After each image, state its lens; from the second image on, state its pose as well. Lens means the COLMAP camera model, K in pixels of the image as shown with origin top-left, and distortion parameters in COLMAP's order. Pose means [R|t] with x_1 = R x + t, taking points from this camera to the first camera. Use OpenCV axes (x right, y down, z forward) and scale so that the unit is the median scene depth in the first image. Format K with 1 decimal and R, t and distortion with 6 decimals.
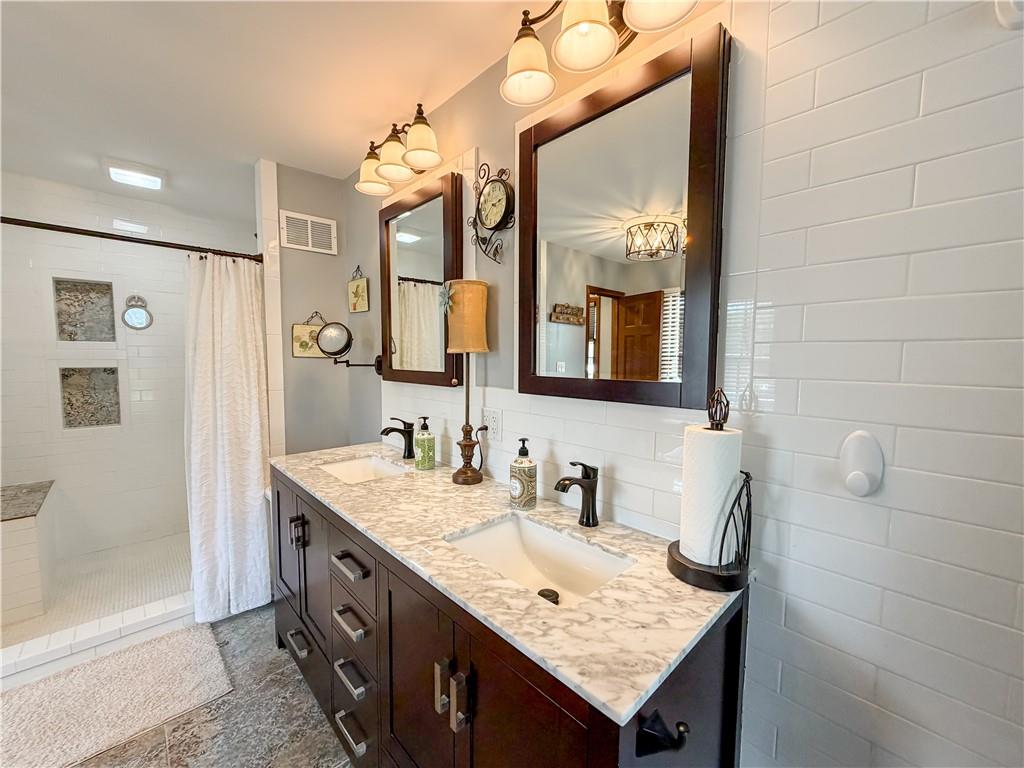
lens RADIAL K [[408.9, 0, 510.6], [0, 408.9, 385.2], [0, 0, 1]] dist [0.000416, 0.000287]
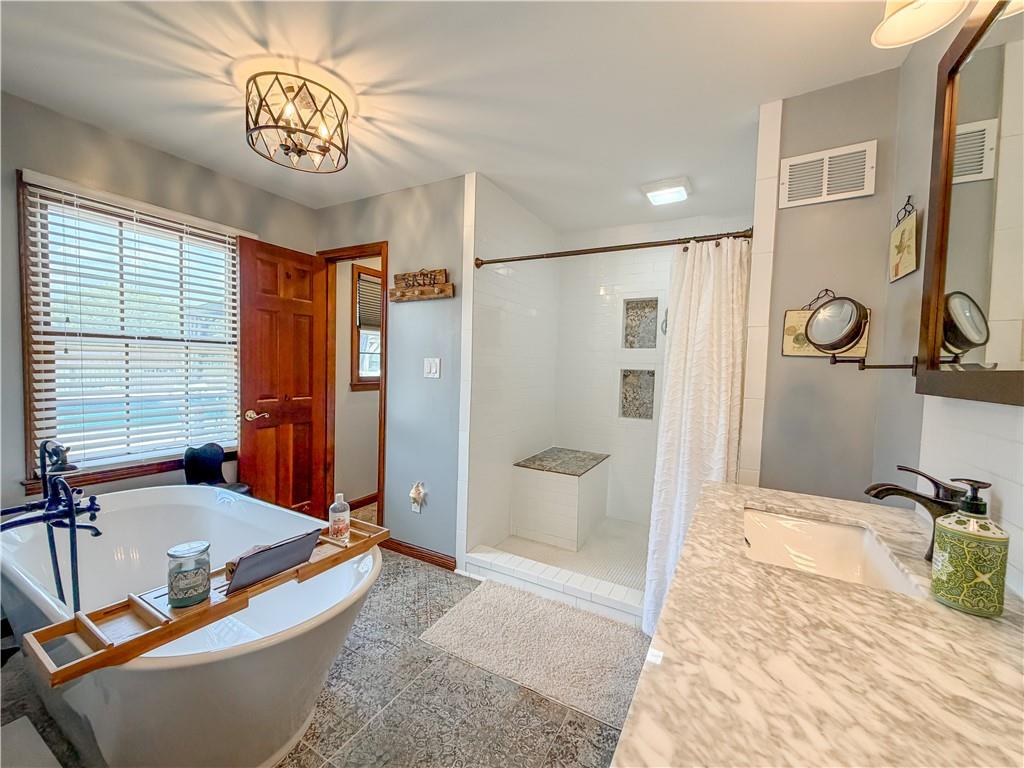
lens RADIAL K [[408.9, 0, 510.6], [0, 408.9, 385.2], [0, 0, 1]] dist [0.000416, 0.000287]
pose [[0.295616, 0.048994, -0.954050, 0.028723], [-0.093613, 0.995363, 0.022109, 0.014111], [0.950709, 0.082776, 0.298831, 0.348123]]
